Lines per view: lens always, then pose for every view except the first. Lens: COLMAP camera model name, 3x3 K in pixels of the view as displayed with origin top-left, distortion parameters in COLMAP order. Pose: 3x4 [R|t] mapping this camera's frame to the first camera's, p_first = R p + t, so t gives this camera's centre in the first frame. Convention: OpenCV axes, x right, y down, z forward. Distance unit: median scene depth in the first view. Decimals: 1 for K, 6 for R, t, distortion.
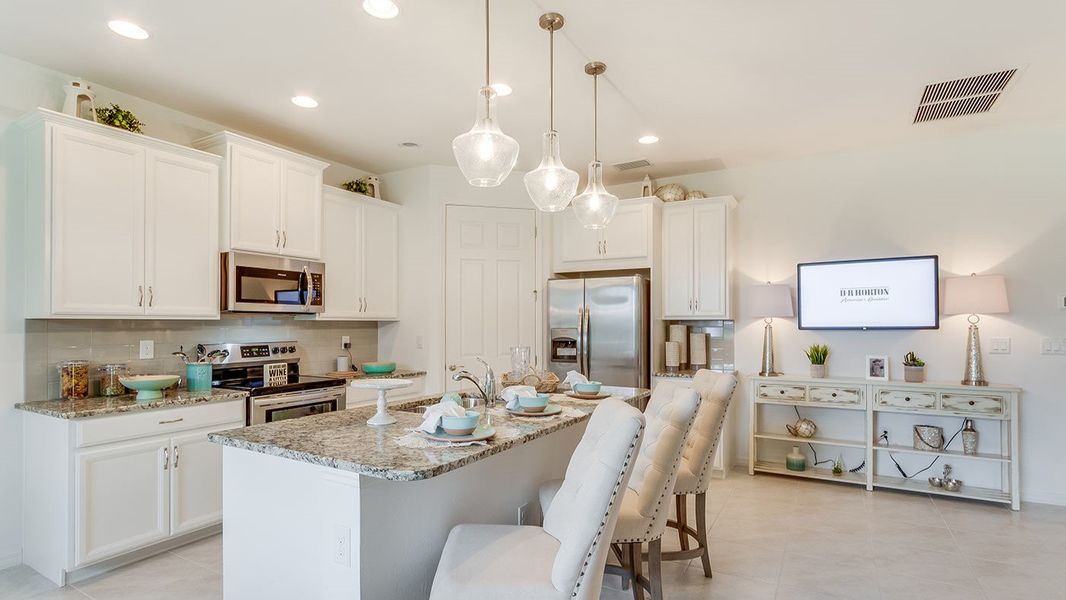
lens RADIAL K [[521.2, 0, 556.6], [0, 521.2, 318.0], [0, 0, 1]] dist [-0.002344, -0.000254]
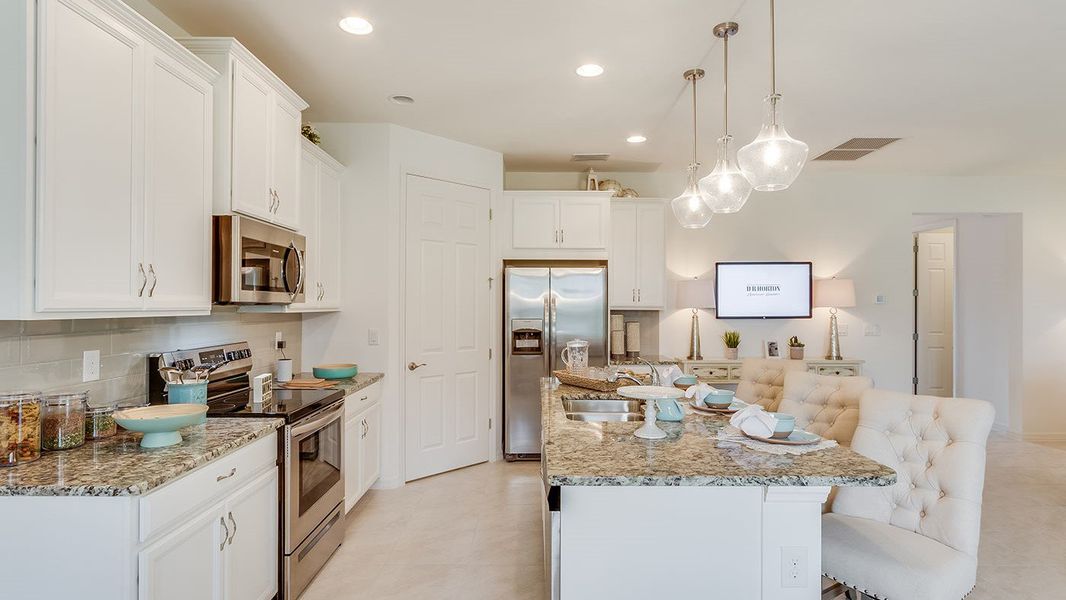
lens RADIAL K [[539.3, 0, 539.9], [0, 539.3, 296.7], [0, 0, 1]] dist [-0.004151, 0.000619]
pose [[0.866446, 0.011566, 0.499137, -0.526652], [-0.009527, 0.999933, -0.006633, -0.016854], [-0.499180, 0.000992, 0.866498, 0.156793]]
